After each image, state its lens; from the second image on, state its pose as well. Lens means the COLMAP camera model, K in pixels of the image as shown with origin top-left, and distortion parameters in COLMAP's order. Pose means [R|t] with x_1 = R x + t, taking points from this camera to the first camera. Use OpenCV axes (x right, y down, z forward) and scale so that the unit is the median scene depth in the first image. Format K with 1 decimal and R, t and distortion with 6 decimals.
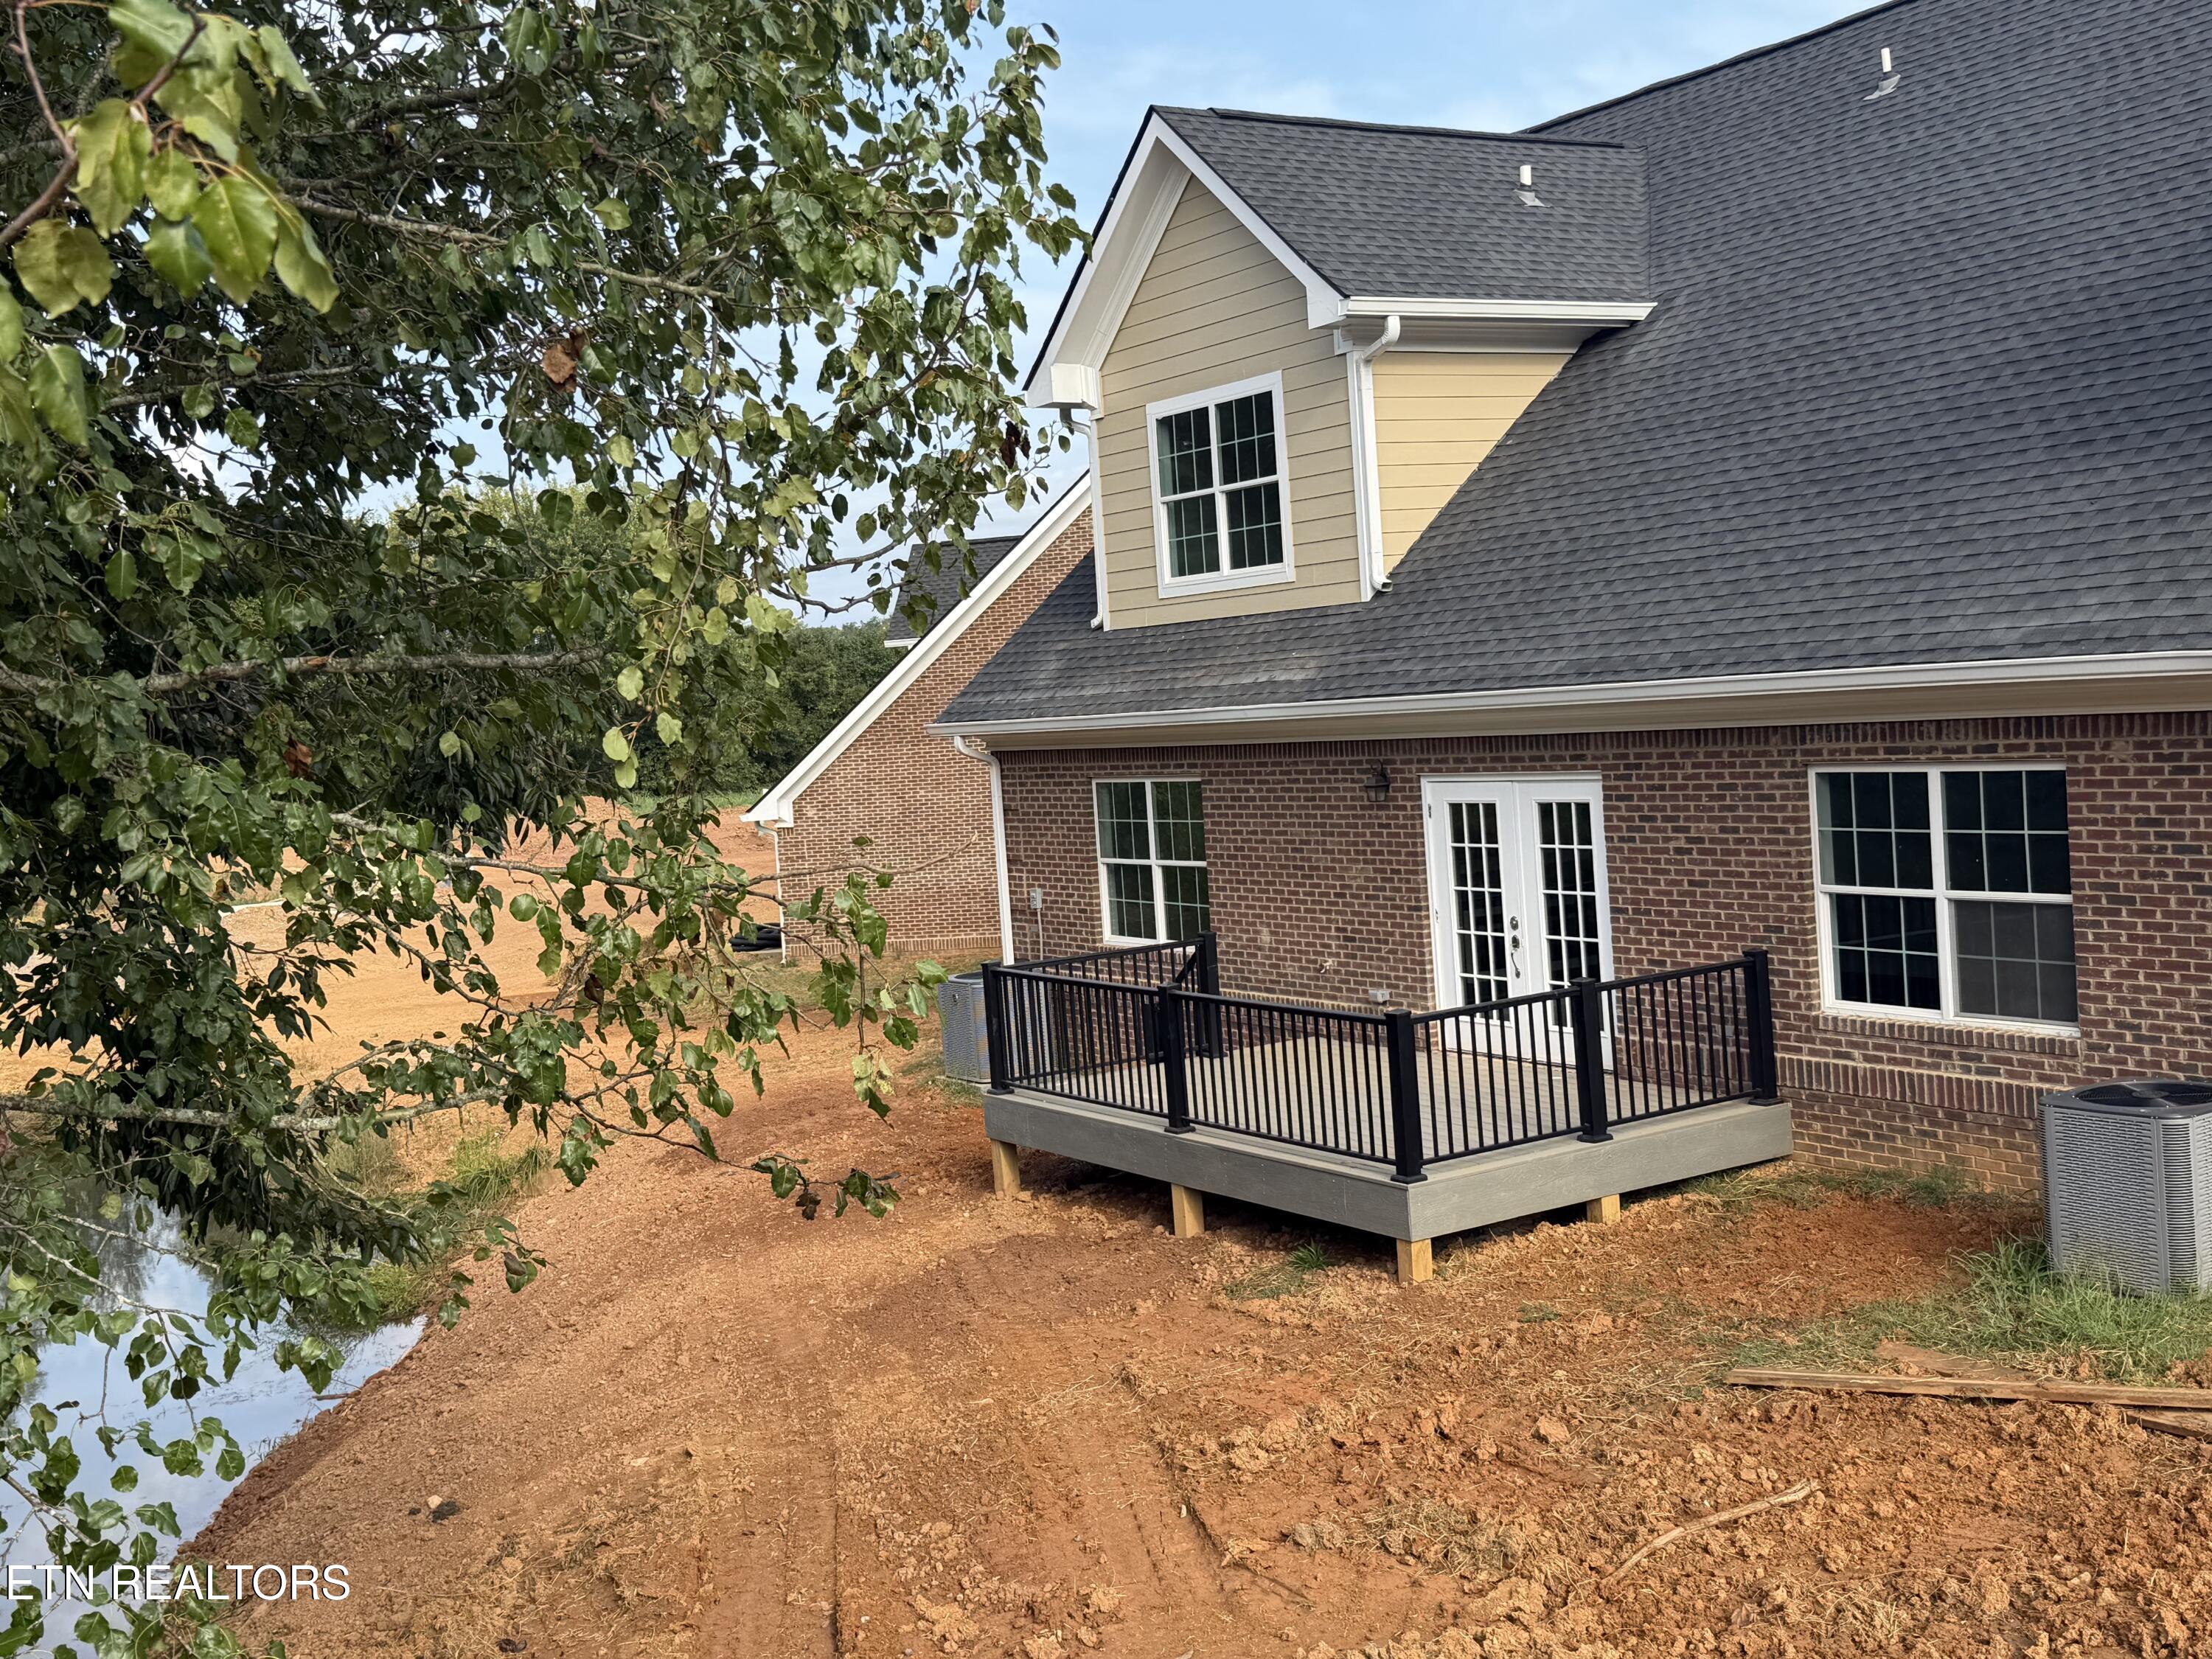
lens RADIAL K [[2418.4, 0, 1106.0], [0, 2418.4, 829.5], [0, 0, 1]] dist [0.073885, -0.011627]
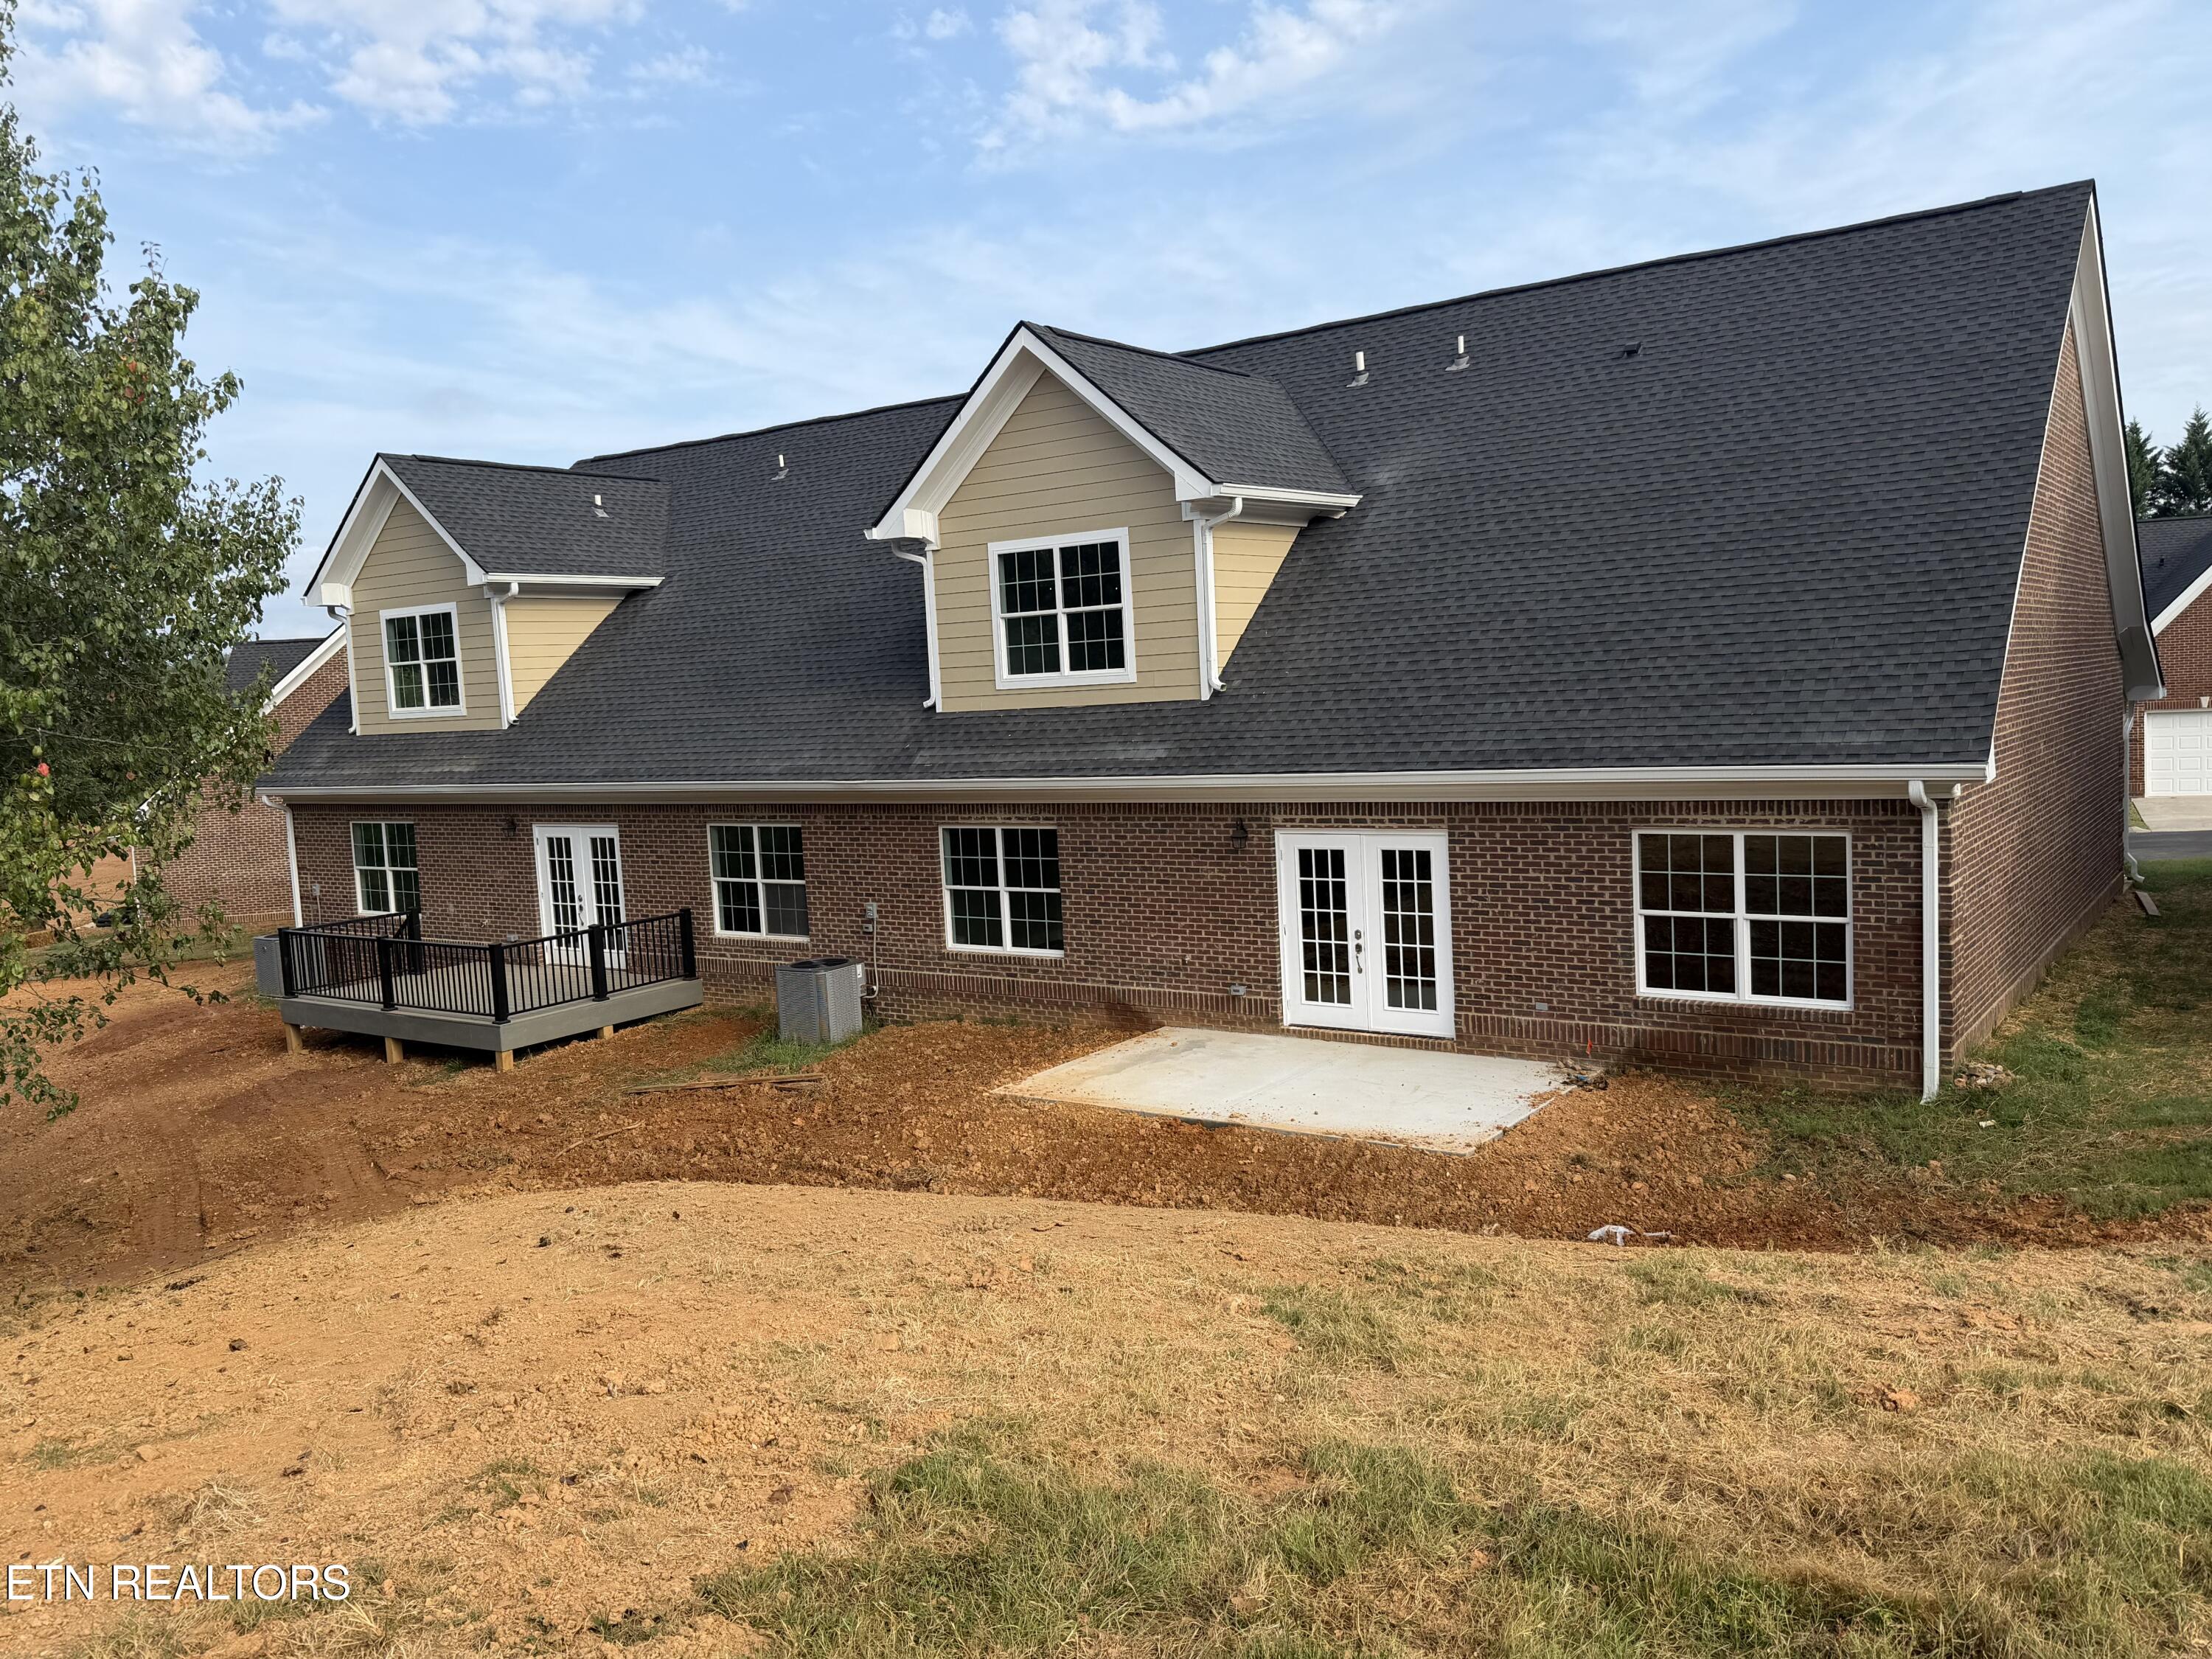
lens RADIAL K [[1624.8, 0, 1115.4], [0, 1624.8, 838.7], [0, 0, 1]] dist [0.100795, -0.219486]
pose [[0.916653, -0.013810, 0.399445, 0.034928], [0.010125, 0.999884, 0.011335, -0.020710], [-0.399556, -0.006346, 0.916687, -0.401693]]
